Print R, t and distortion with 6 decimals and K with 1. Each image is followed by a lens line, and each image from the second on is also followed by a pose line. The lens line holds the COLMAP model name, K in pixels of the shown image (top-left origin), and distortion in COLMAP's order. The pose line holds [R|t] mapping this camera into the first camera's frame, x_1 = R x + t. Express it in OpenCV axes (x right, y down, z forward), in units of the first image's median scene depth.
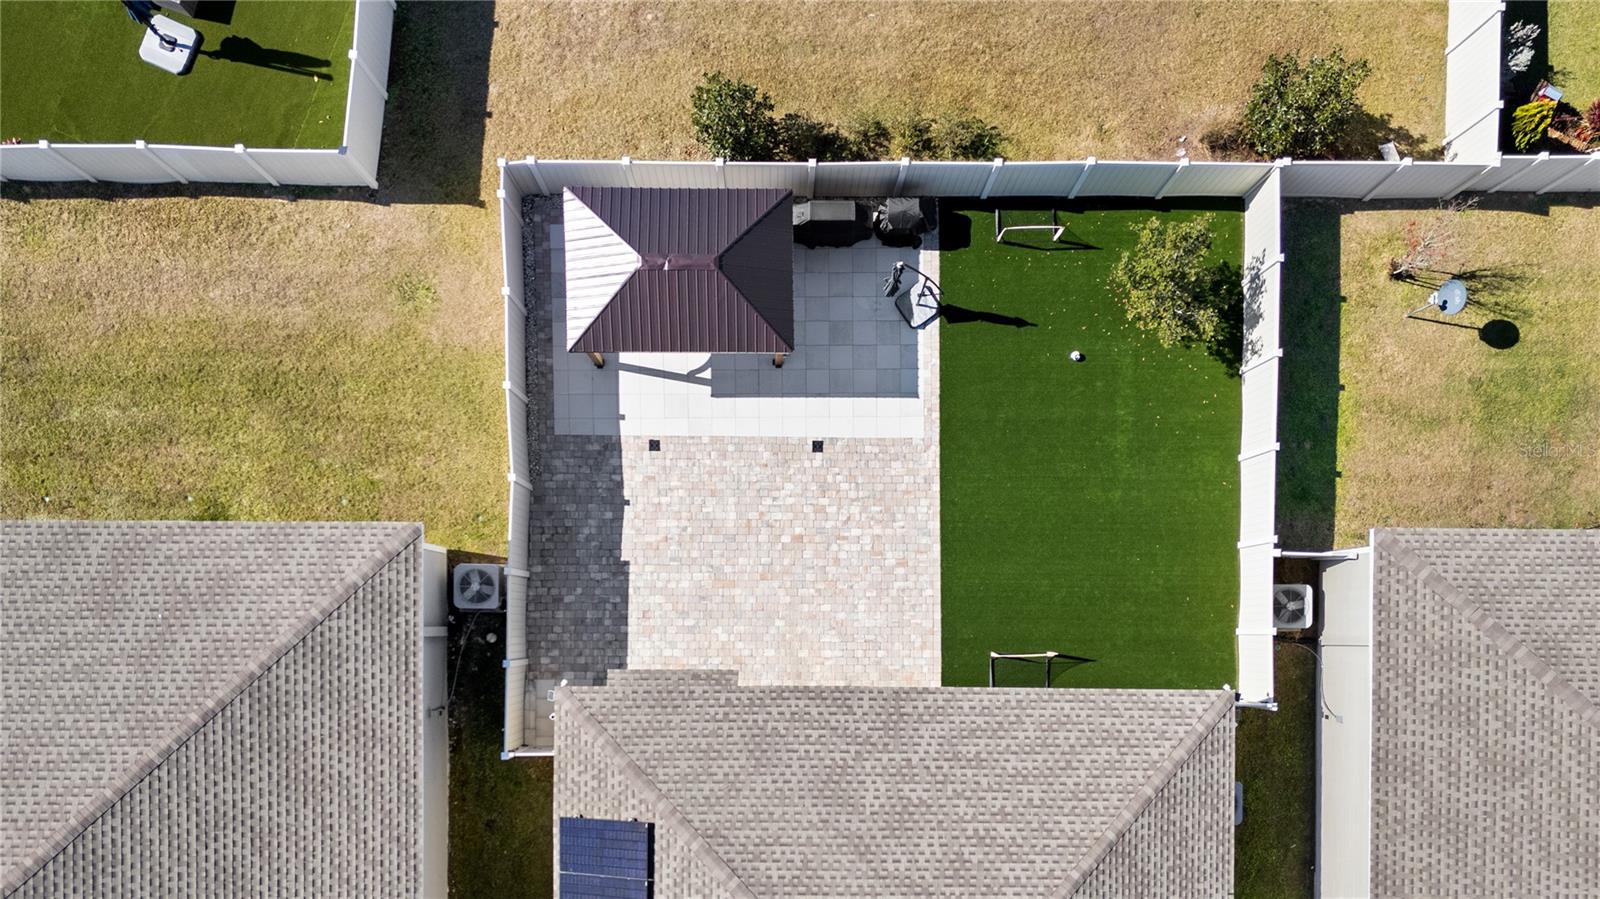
lens RADIAL K [[1272.5, 0, 792.6], [0, 1272.5, 448.8], [0, 0, 1]] dist [0.060560, -0.053272]
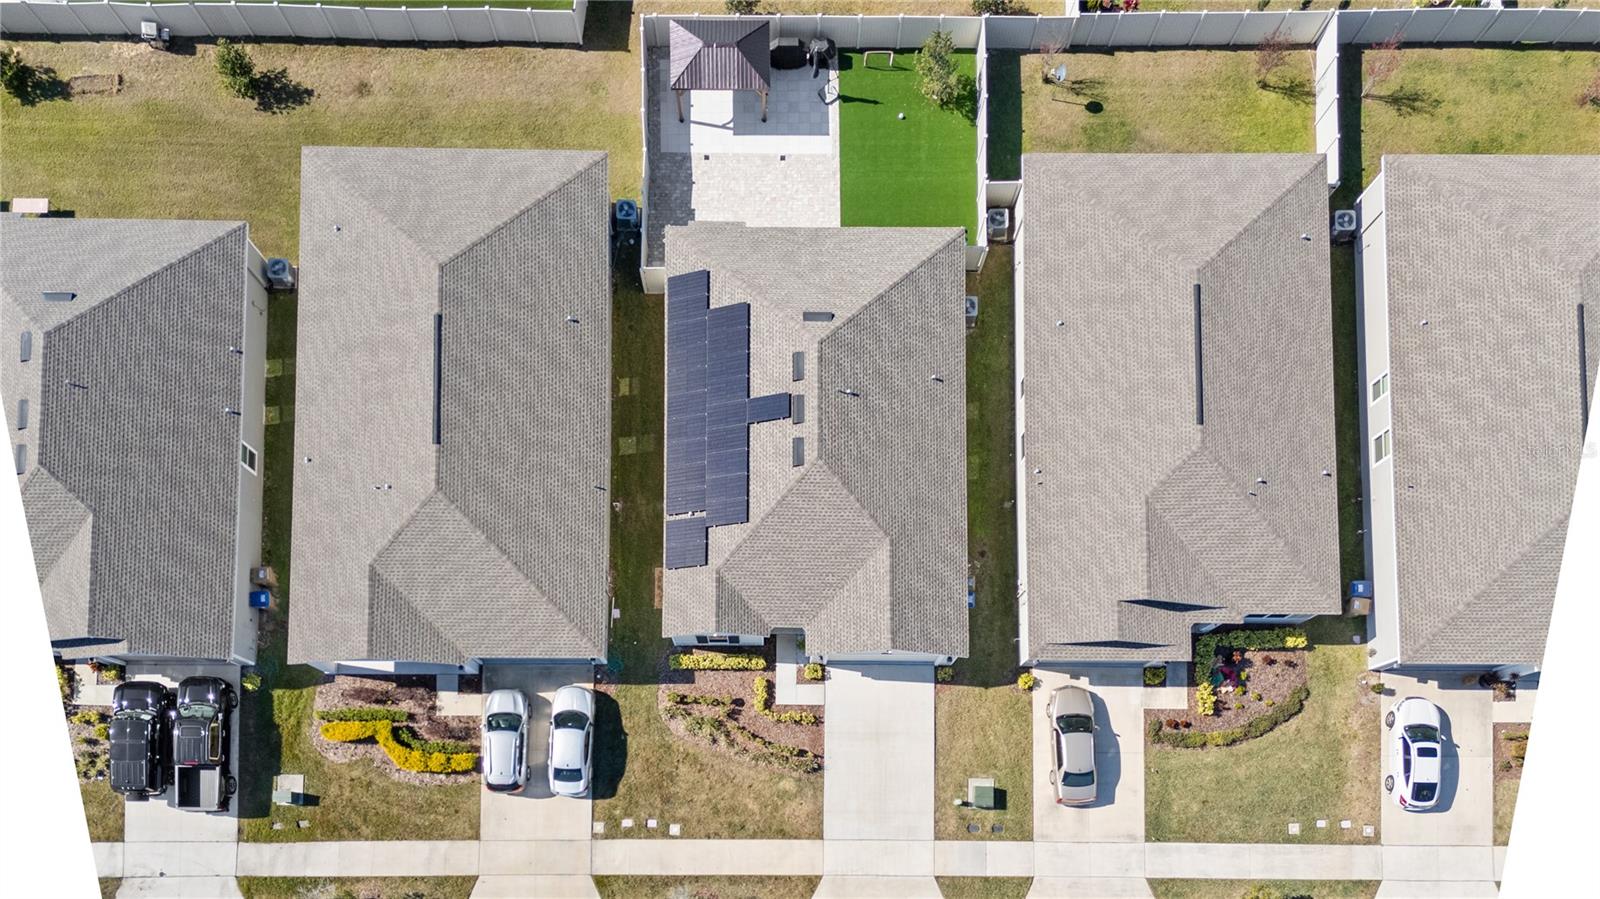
lens RADIAL K [[1068.3, 0, 783.1], [0, 1068.3, 558.7], [0, 0, 1]] dist [0.026075, -0.014835]
pose [[0.999987, -0.002749, -0.004399, 0.026856], [0.002235, 0.993605, -0.112890, 0.882718], [0.004681, 0.112879, 0.993598, -0.731672]]
